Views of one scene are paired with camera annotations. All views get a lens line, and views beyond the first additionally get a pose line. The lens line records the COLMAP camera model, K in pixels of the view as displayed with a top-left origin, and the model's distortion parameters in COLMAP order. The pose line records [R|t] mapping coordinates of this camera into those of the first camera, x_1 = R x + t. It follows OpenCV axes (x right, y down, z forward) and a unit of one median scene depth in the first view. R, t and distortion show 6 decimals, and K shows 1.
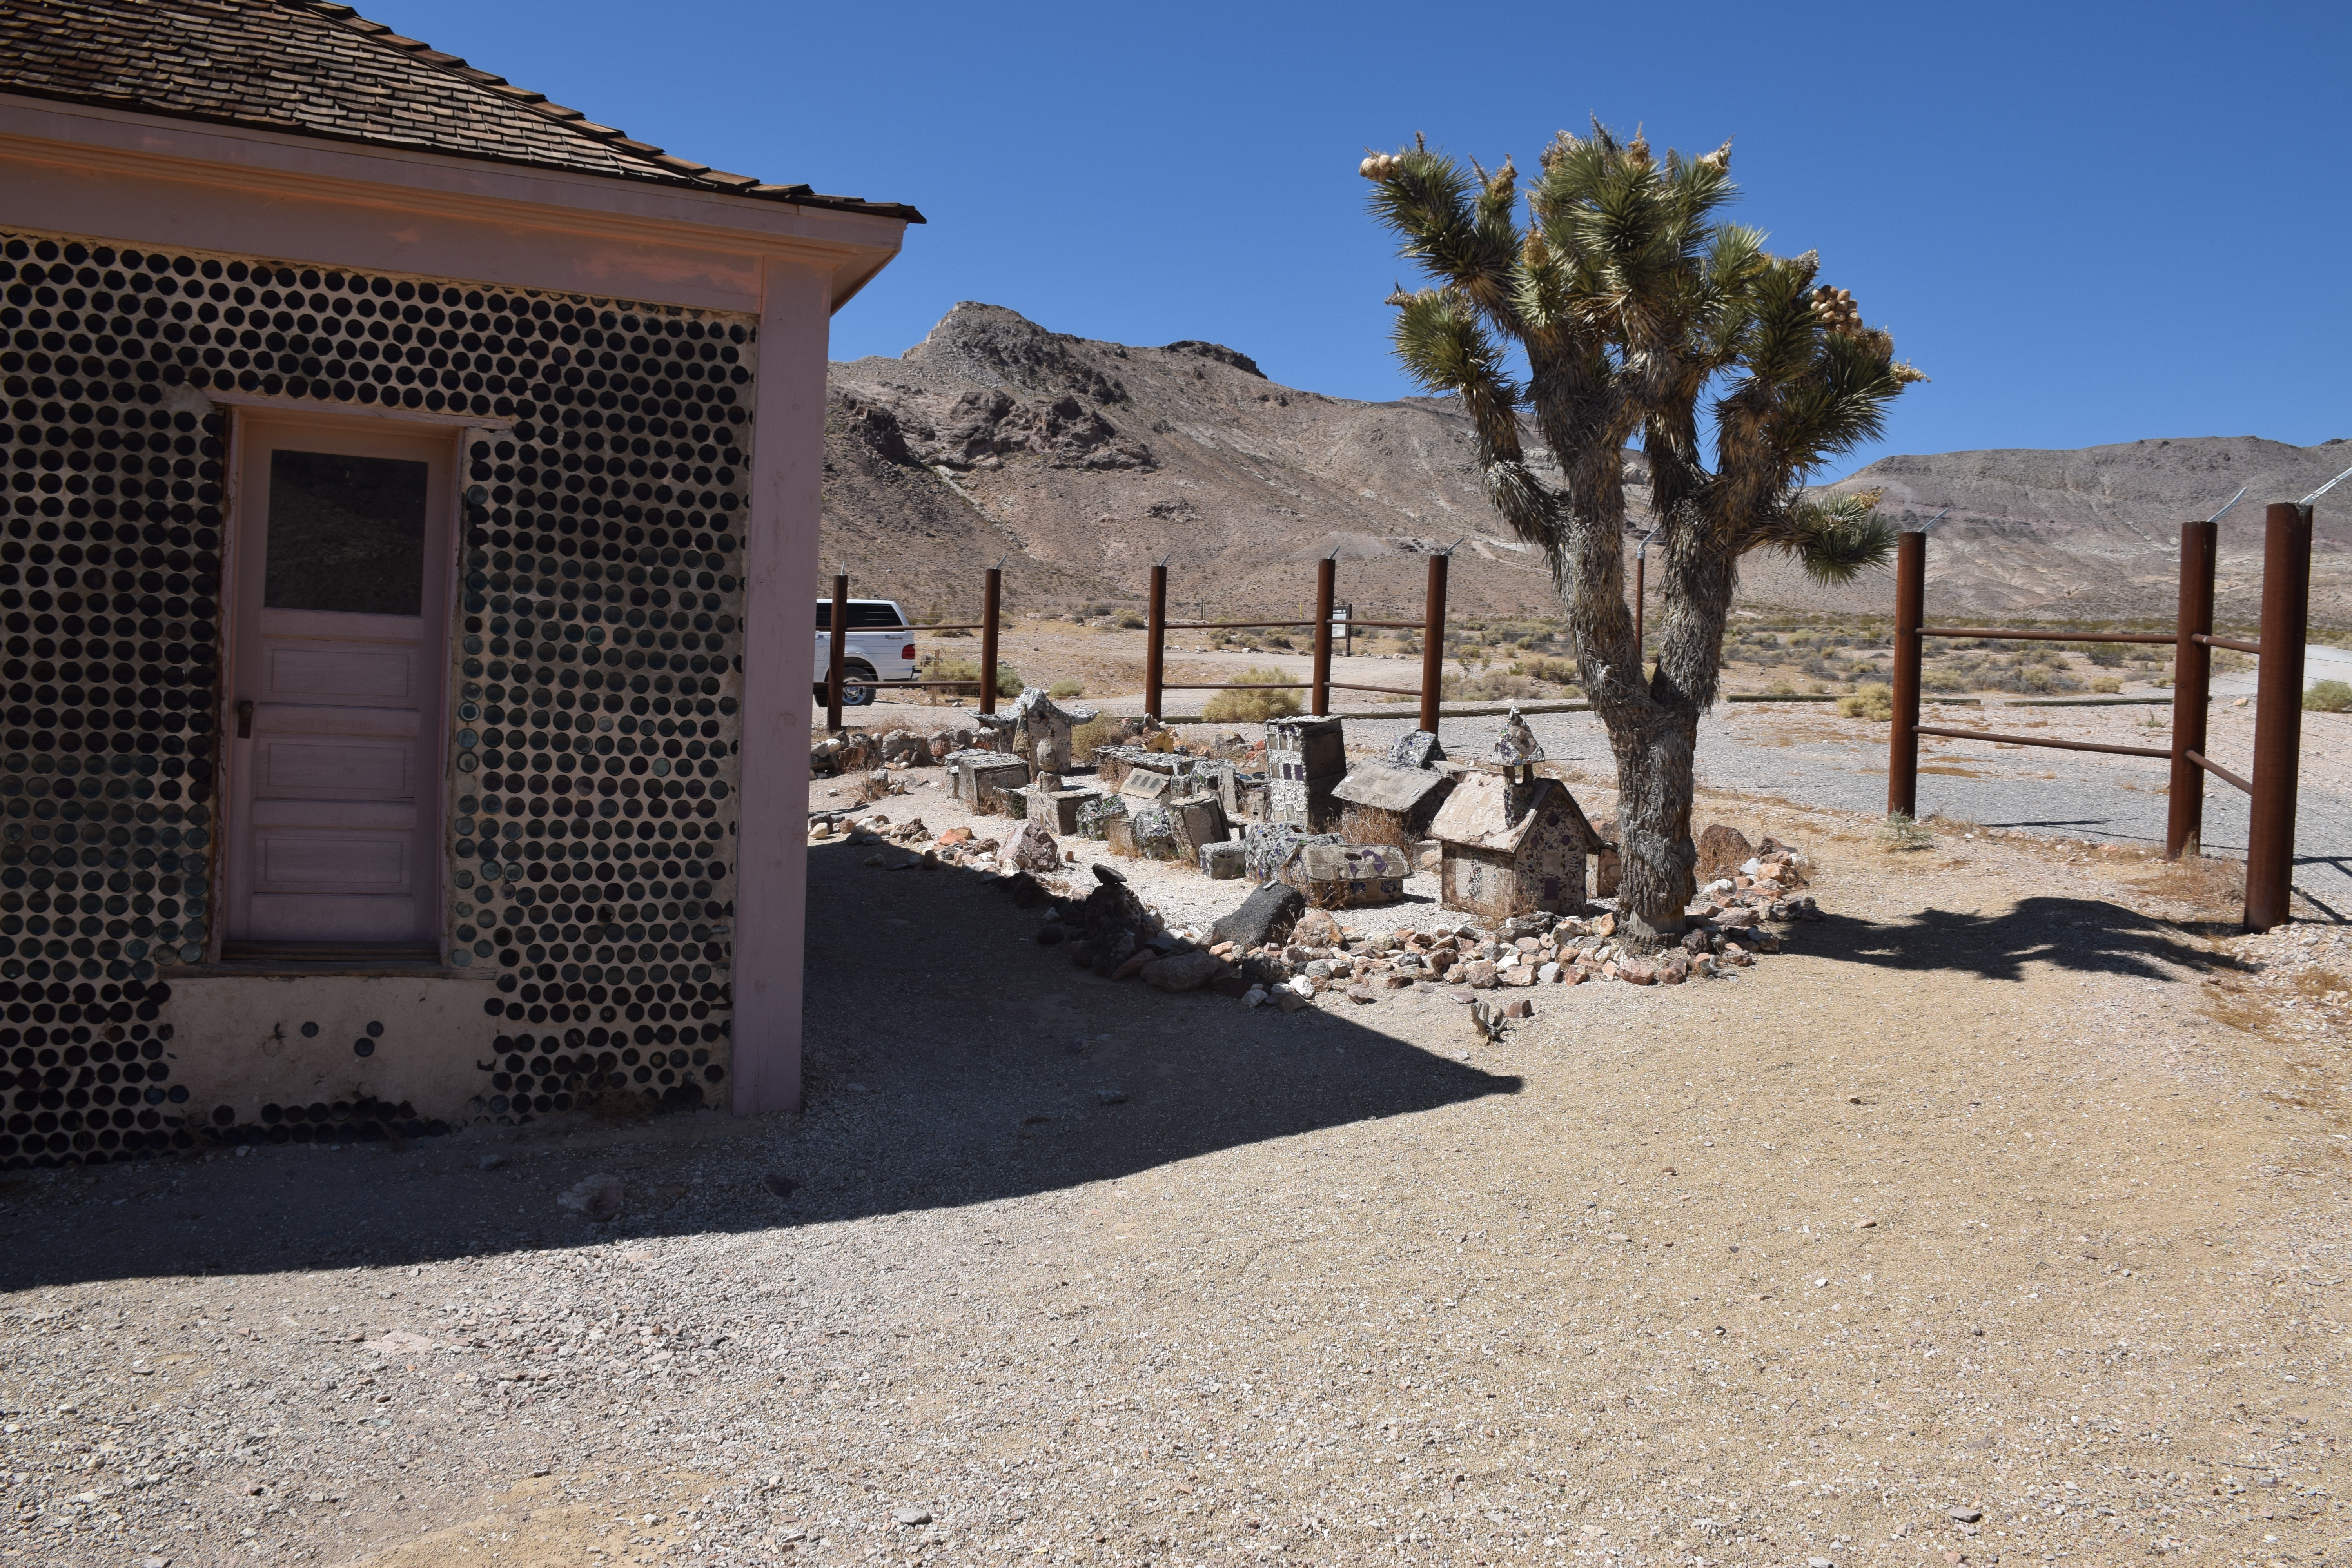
lens RADIAL K [[1849.1, 0, 1175.1], [0, 1849.1, 786.7], [0, 0, 1]] dist [-0.151134, 0.101225]
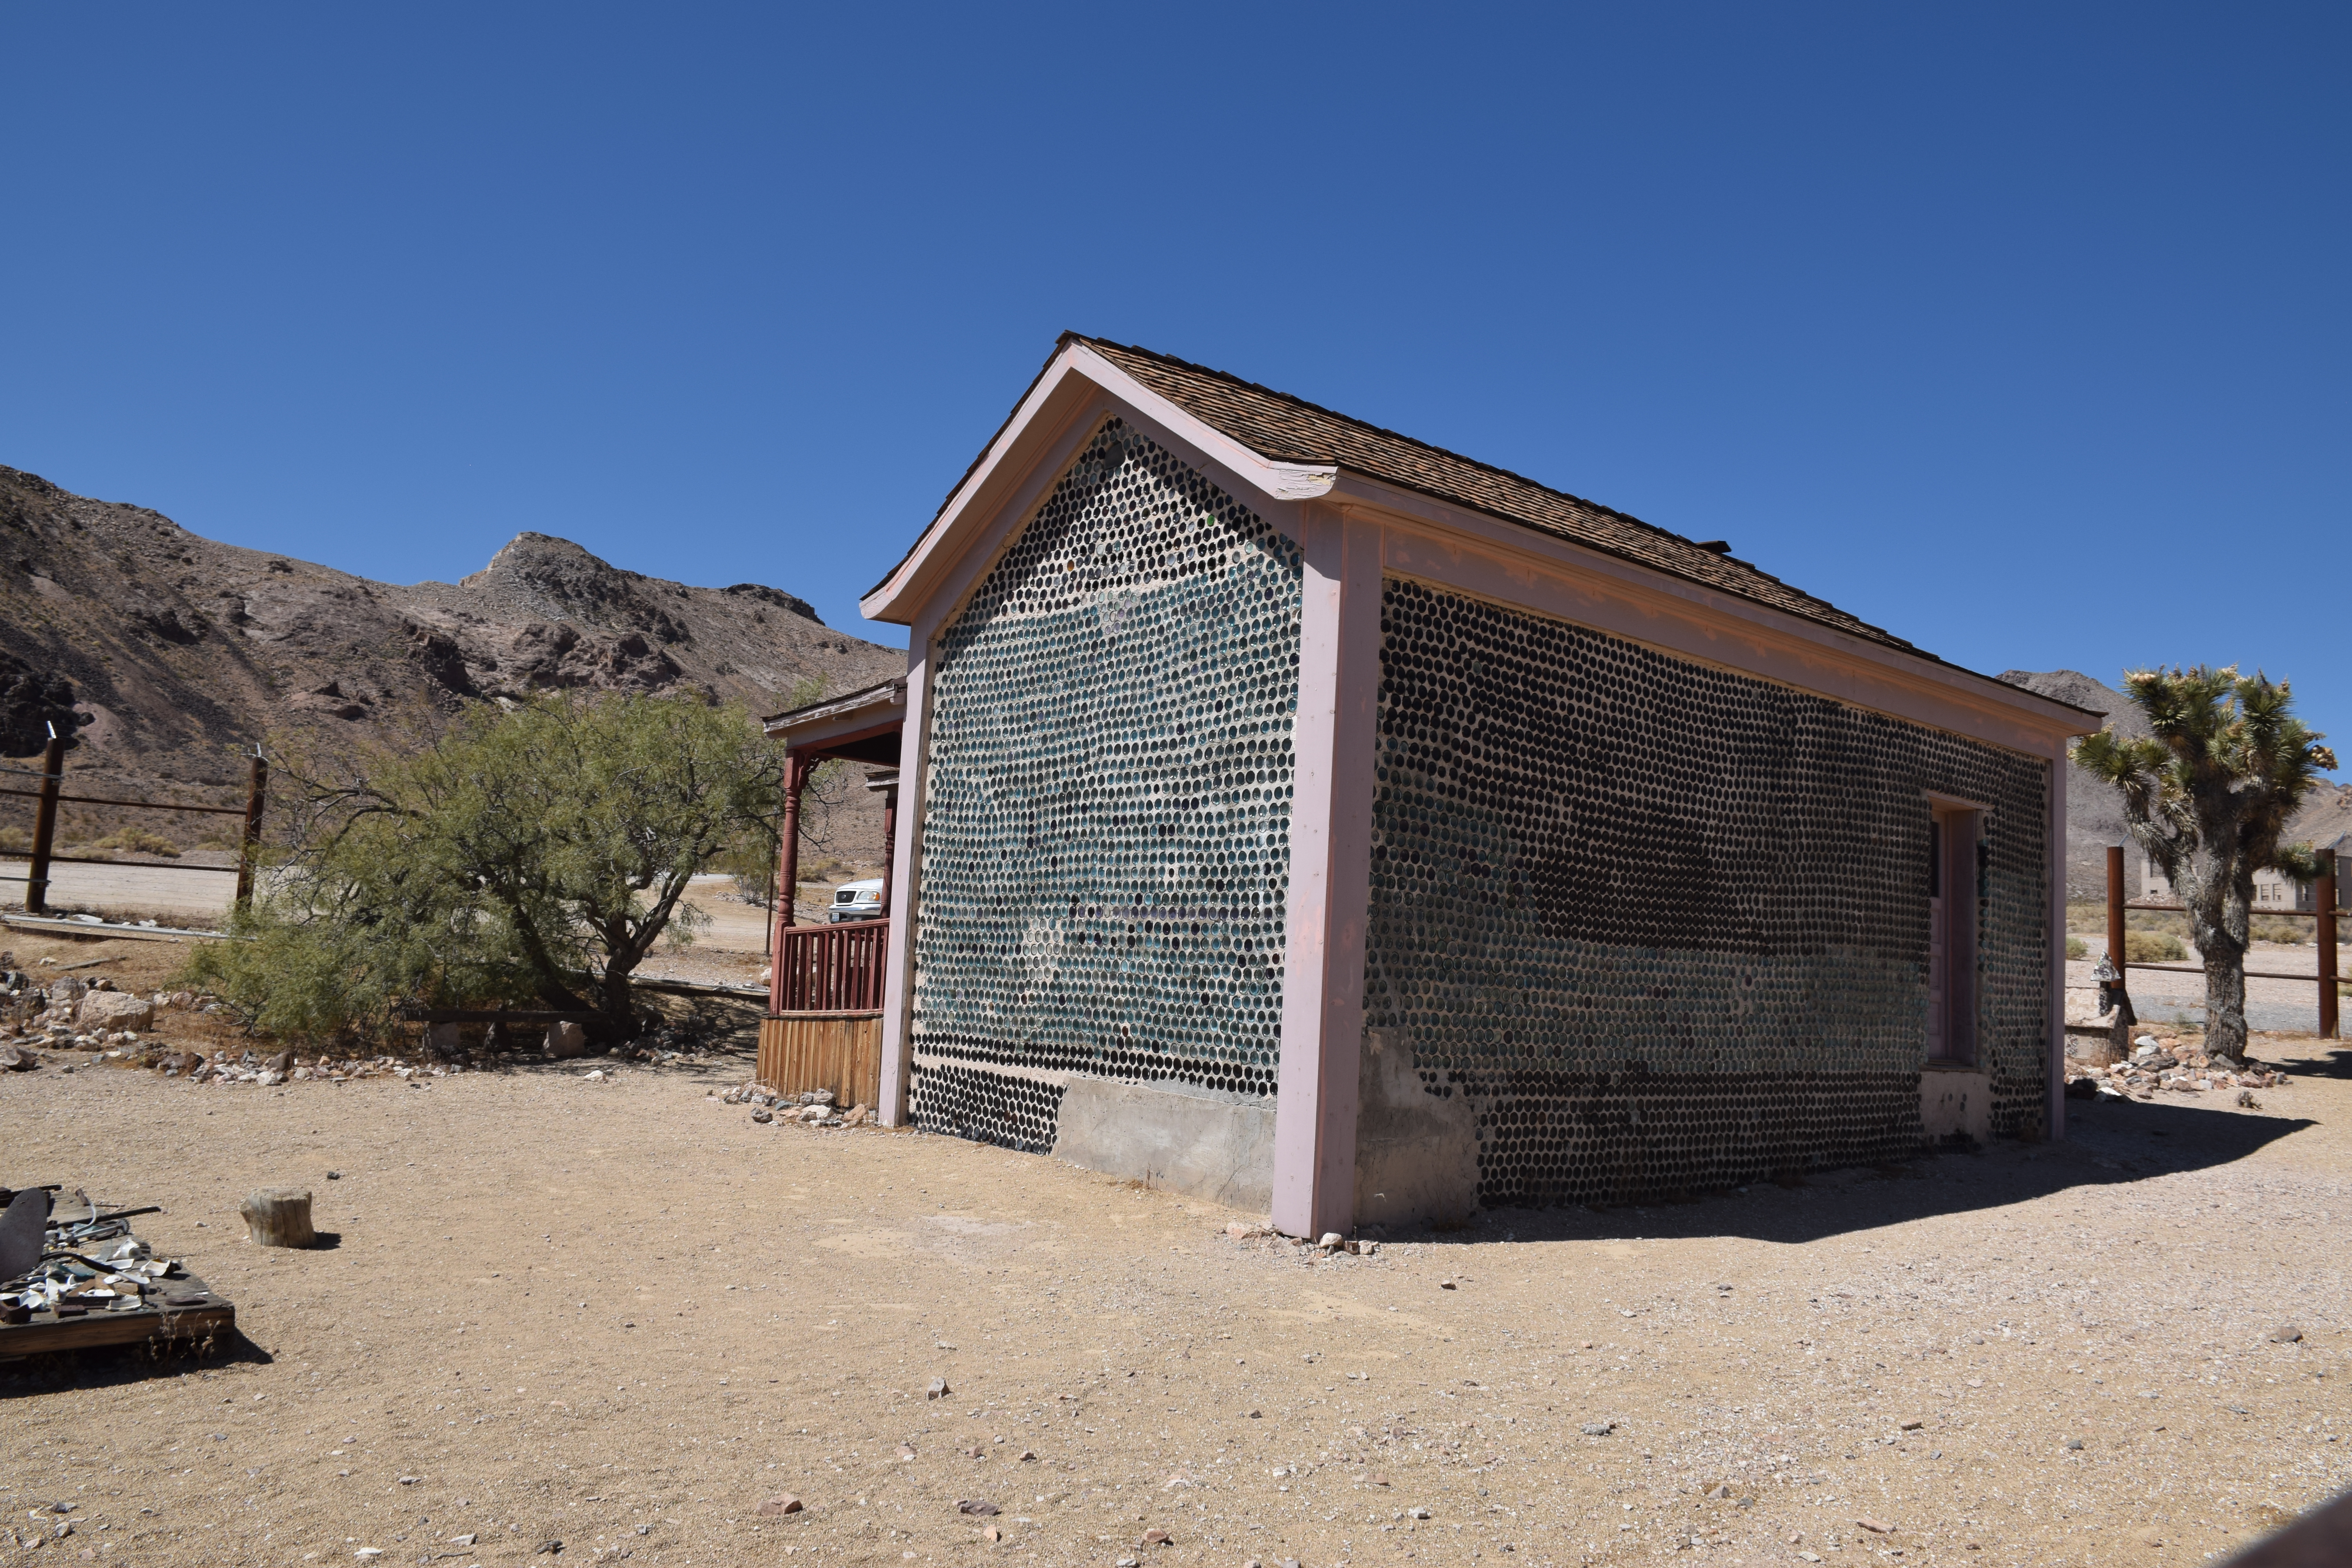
lens RADIAL K [[1849.1, 0, 1161.1], [0, 1849.1, 793.7], [0, 0, 1]] dist [-0.151134, 0.101225]
pose [[0.968896, 0.036723, 0.244730, -1.813028], [-0.004647, 0.991454, -0.130377, 0.060505], [-0.247427, 0.125185, 0.960786, -0.777609]]
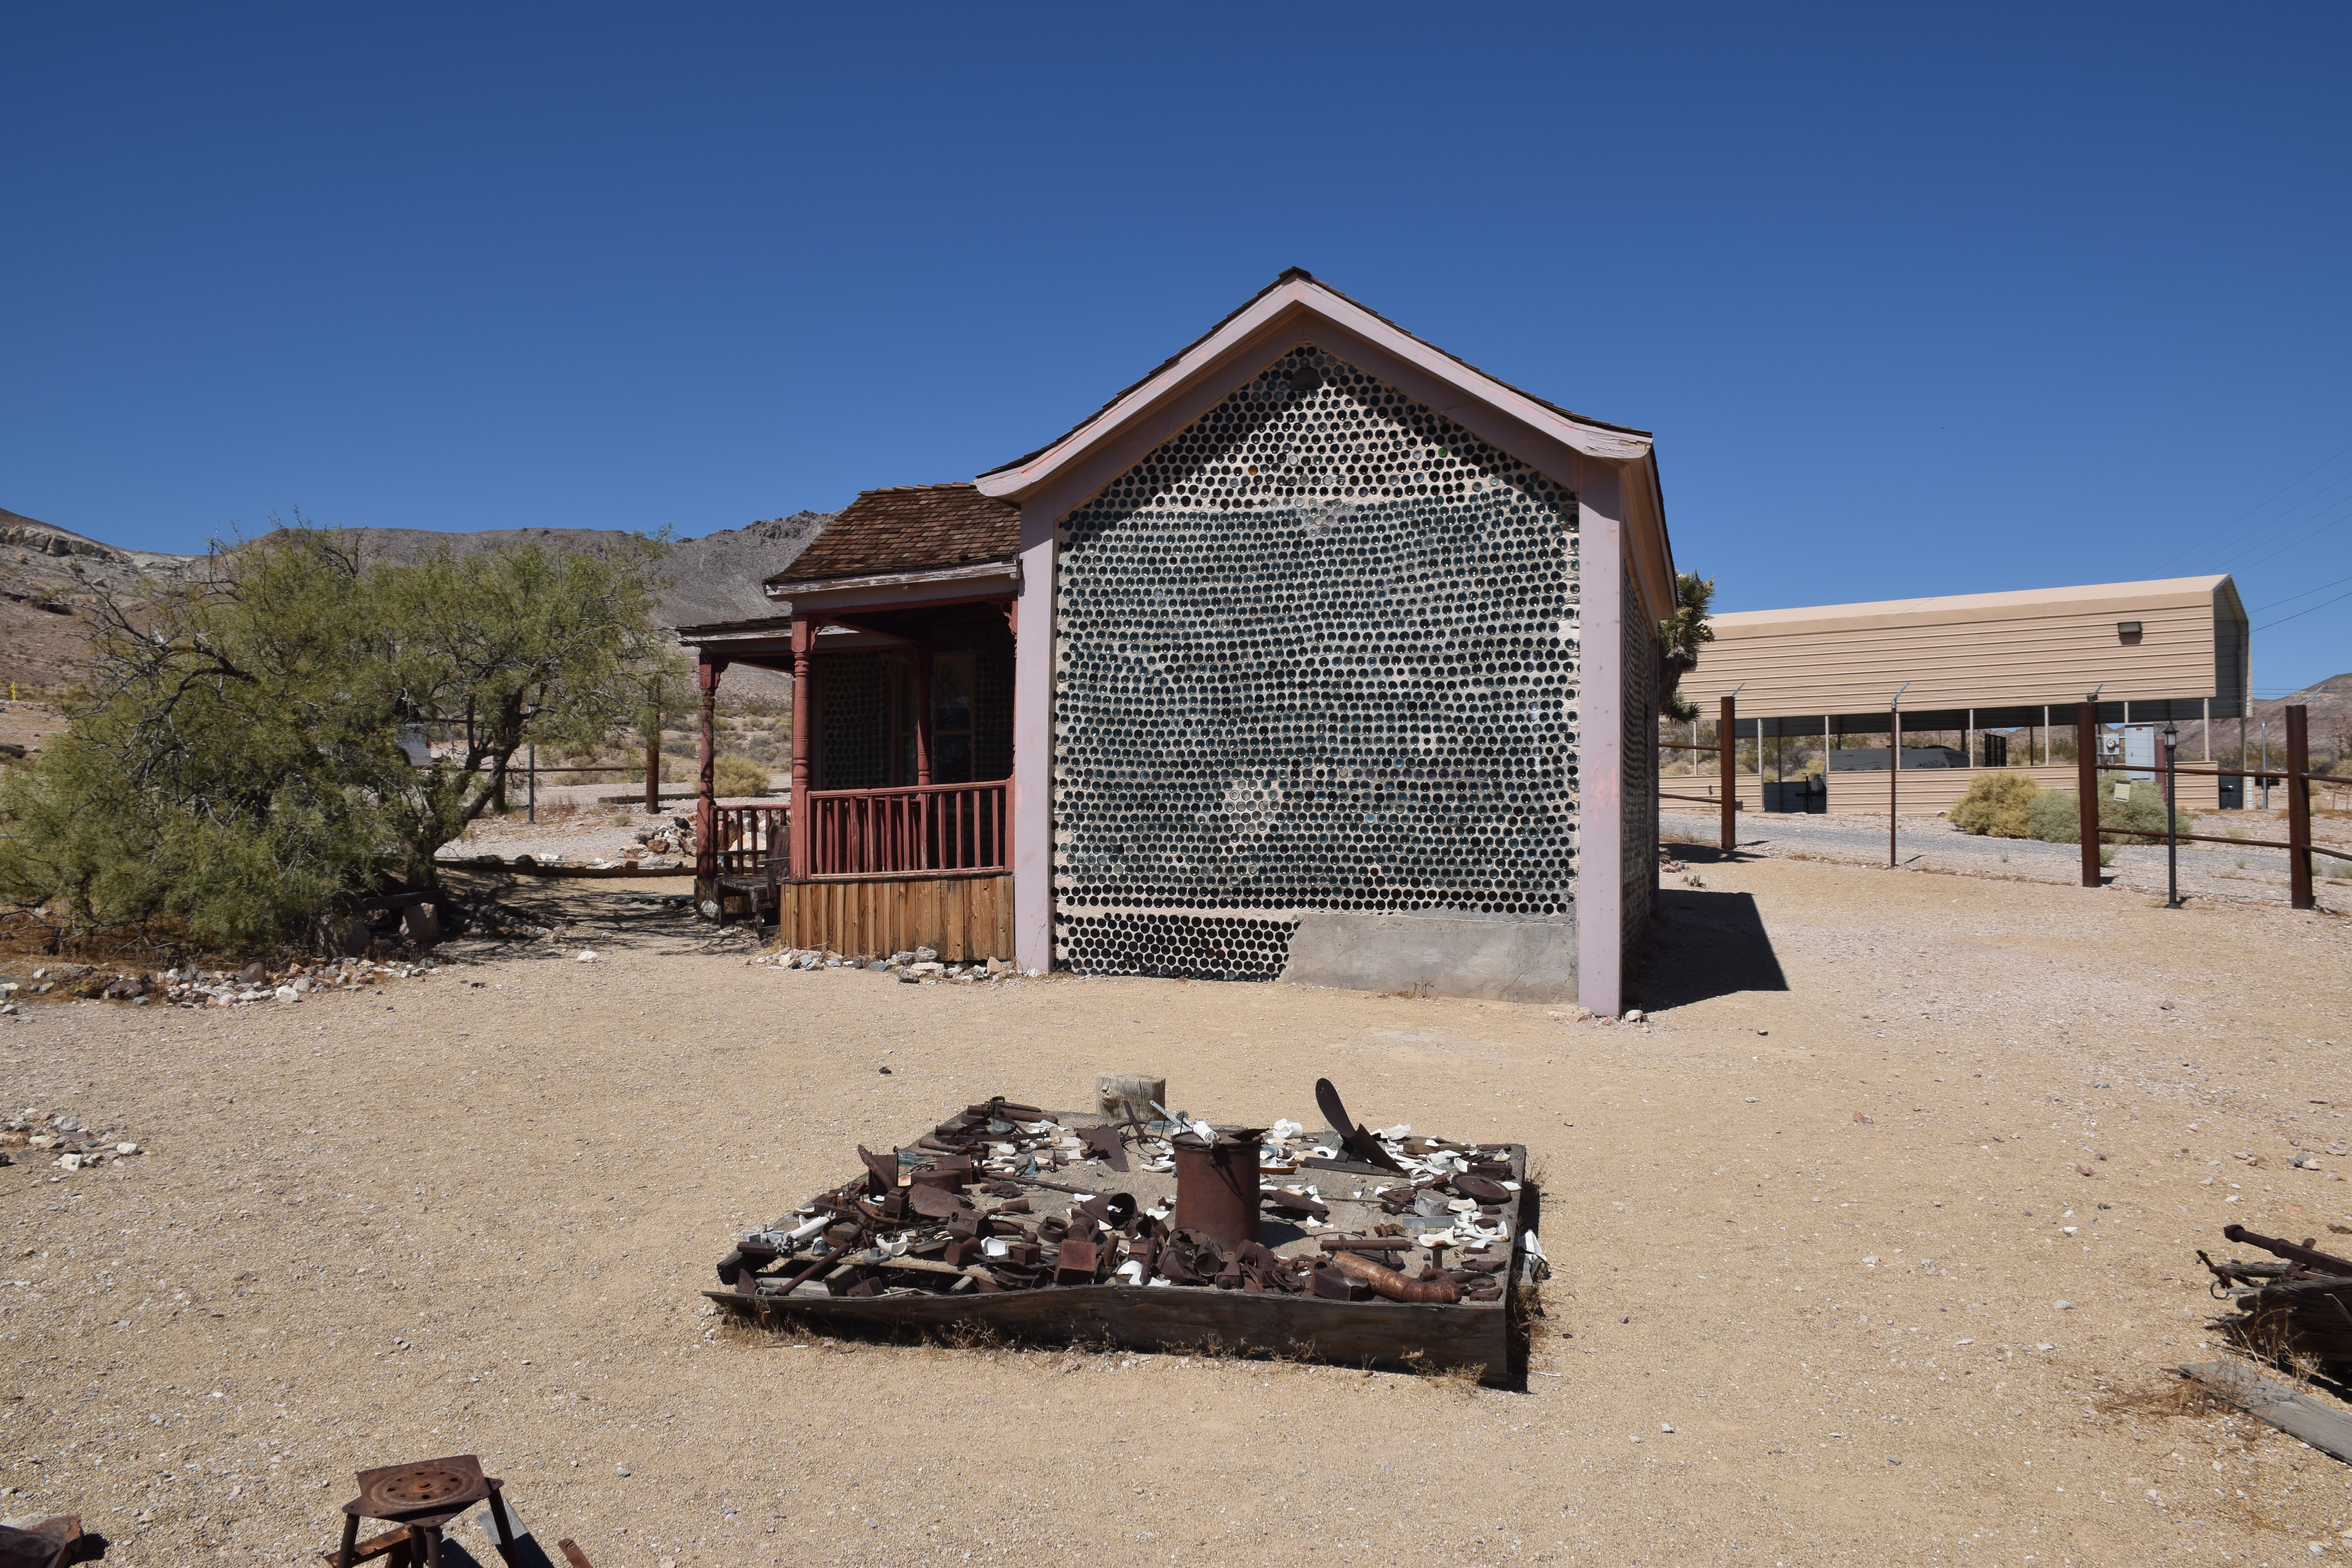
lens RADIAL K [[1849.1, 0, 1191.0], [0, 1849.1, 795.7], [0, 0, 1]] dist [-0.151134, 0.101225]
pose [[0.653390, -0.021086, 0.756728, -3.117396], [0.048445, 0.998728, -0.014000, -0.010062], [-0.755470, 0.045807, 0.653580, -0.305971]]
